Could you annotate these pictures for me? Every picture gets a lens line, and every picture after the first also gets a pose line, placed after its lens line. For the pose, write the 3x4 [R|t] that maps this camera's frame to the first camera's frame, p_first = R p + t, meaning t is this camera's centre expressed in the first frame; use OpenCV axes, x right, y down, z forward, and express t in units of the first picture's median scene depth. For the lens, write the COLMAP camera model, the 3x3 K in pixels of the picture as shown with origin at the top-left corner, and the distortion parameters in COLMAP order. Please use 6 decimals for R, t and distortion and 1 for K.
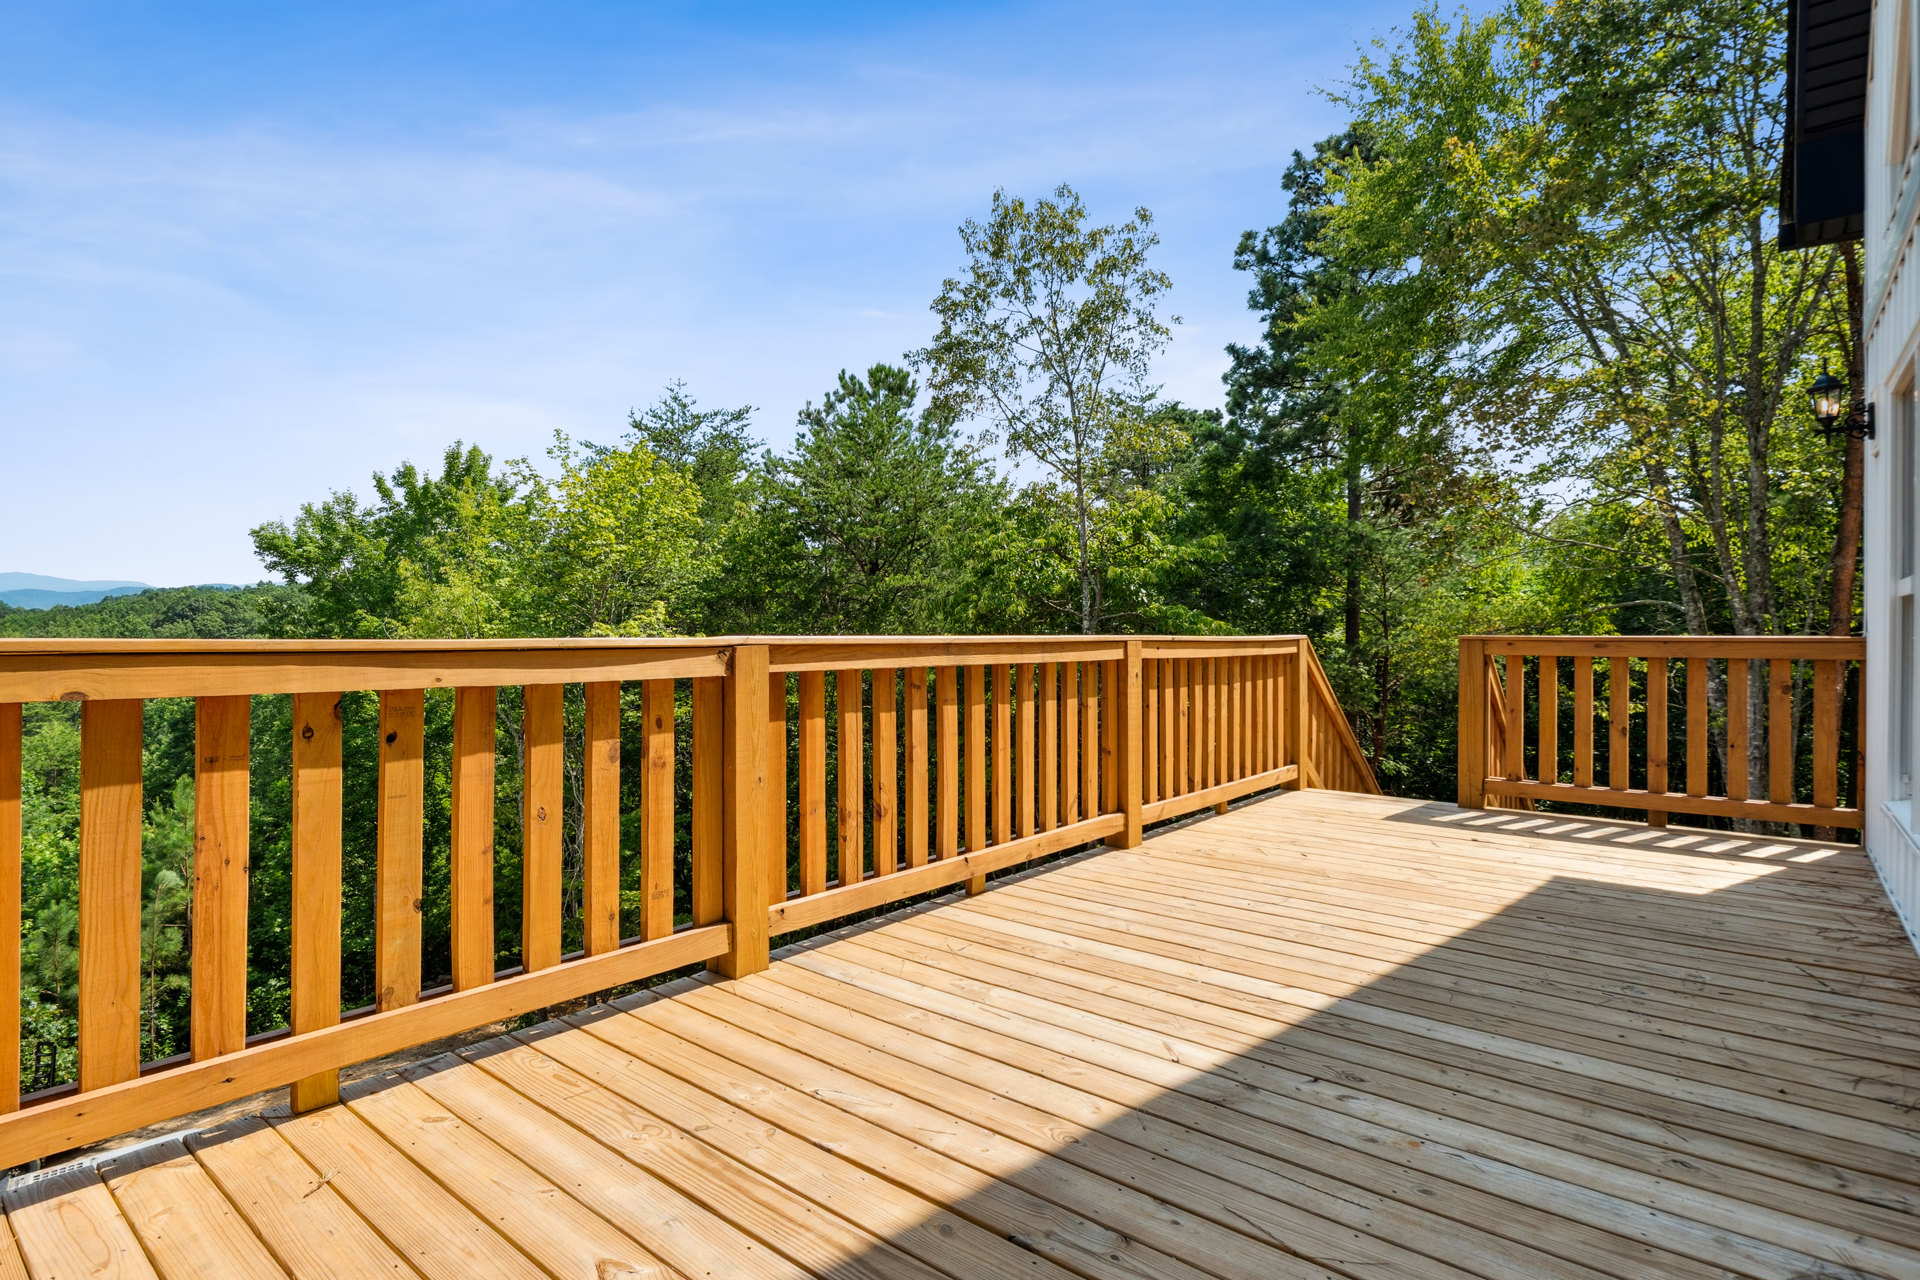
lens RADIAL K [[975.2, 0, 960.0], [0, 975.2, 640.0], [0, 0, 1]] dist [-0.004210, -0.000860]
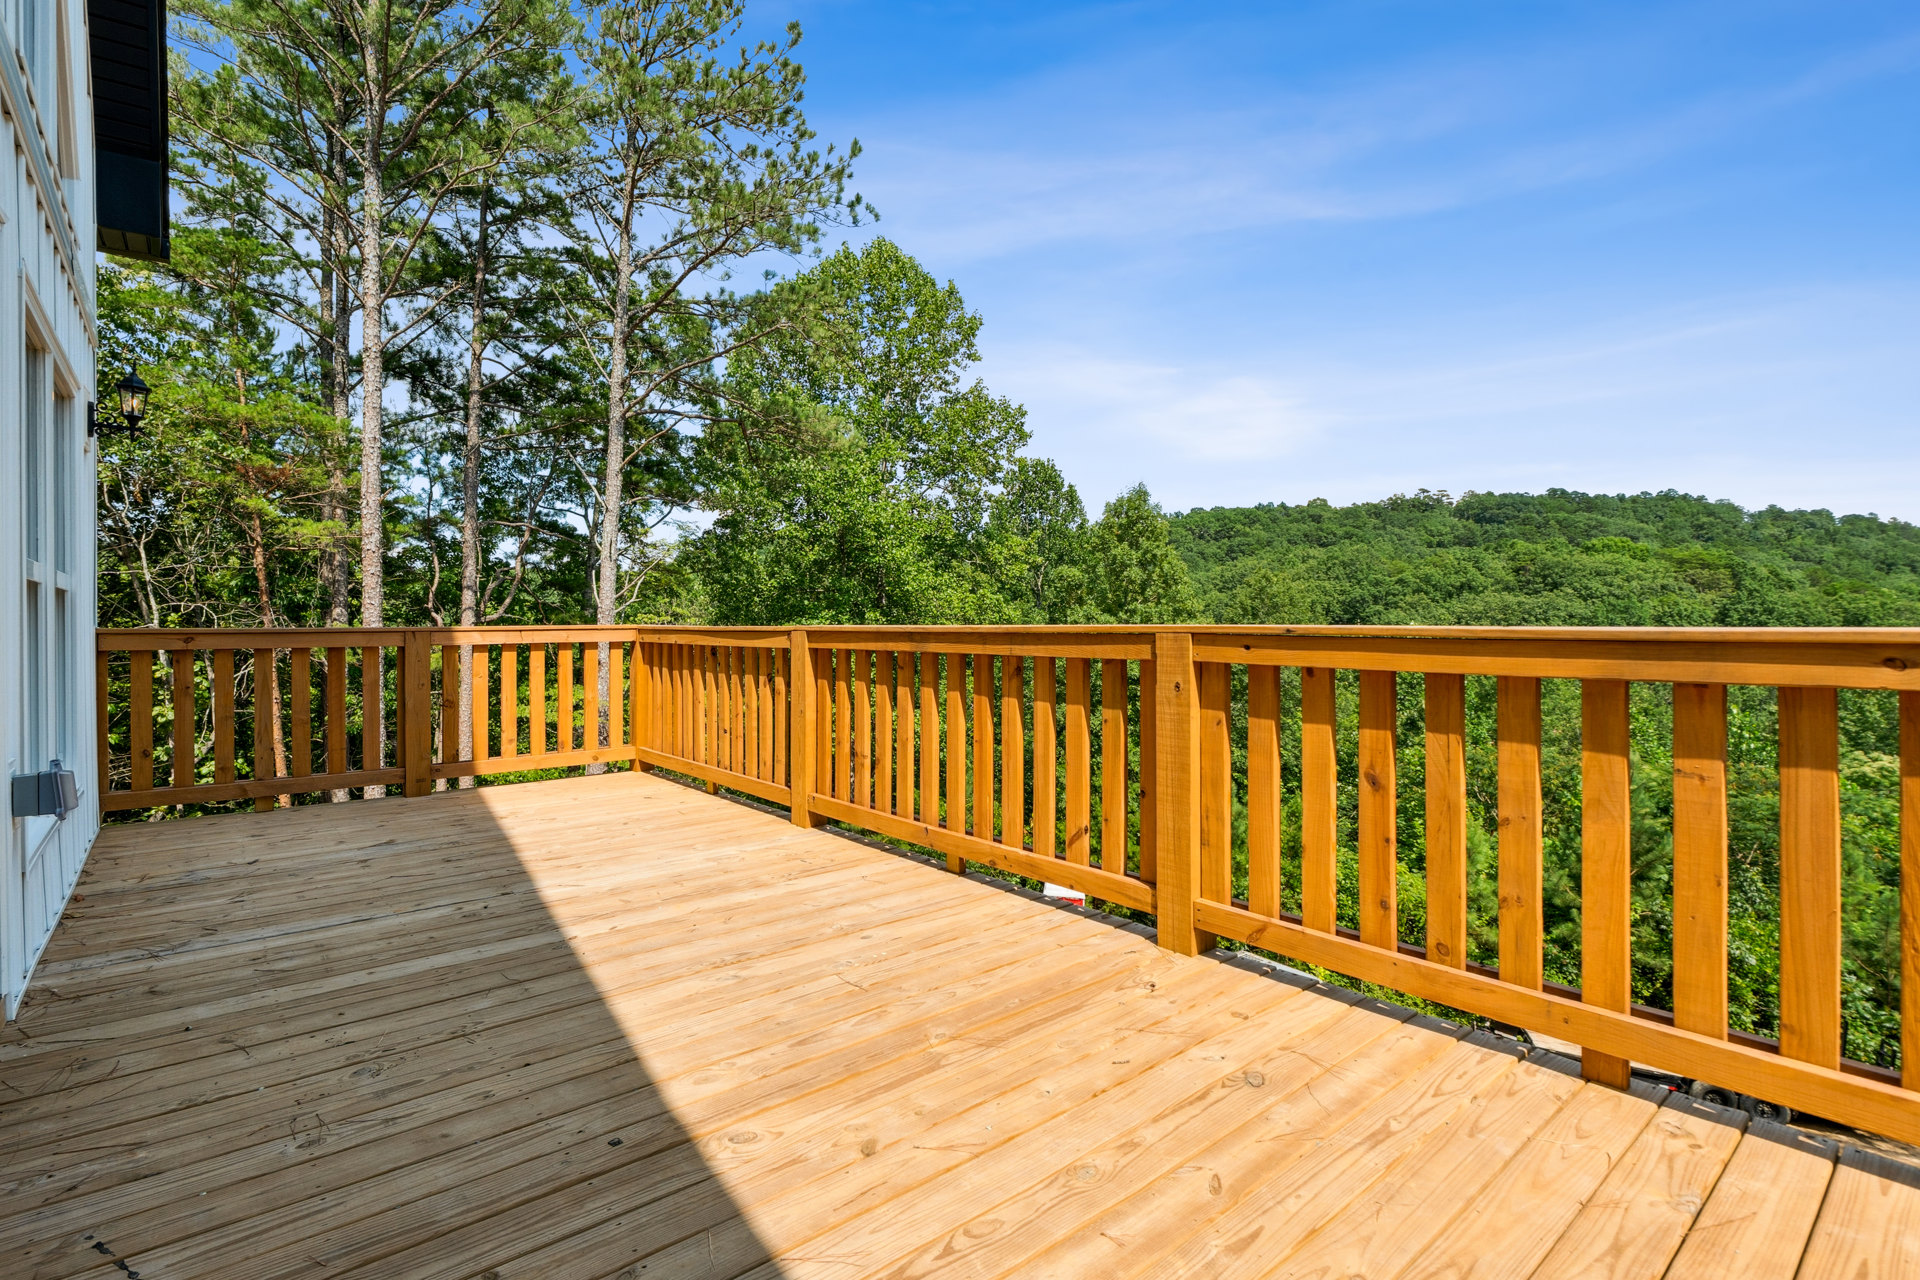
lens RADIAL K [[927.8, 0, 959.4], [0, 927.8, 628.0], [0, 0, 1]] dist [-0.004870, -0.001615]
pose [[-0.189391, 0.003643, -0.981895, 1.215586], [-0.004750, 0.999978, 0.004626, -0.007215], [0.981890, 0.005540, -0.189369, 1.464053]]
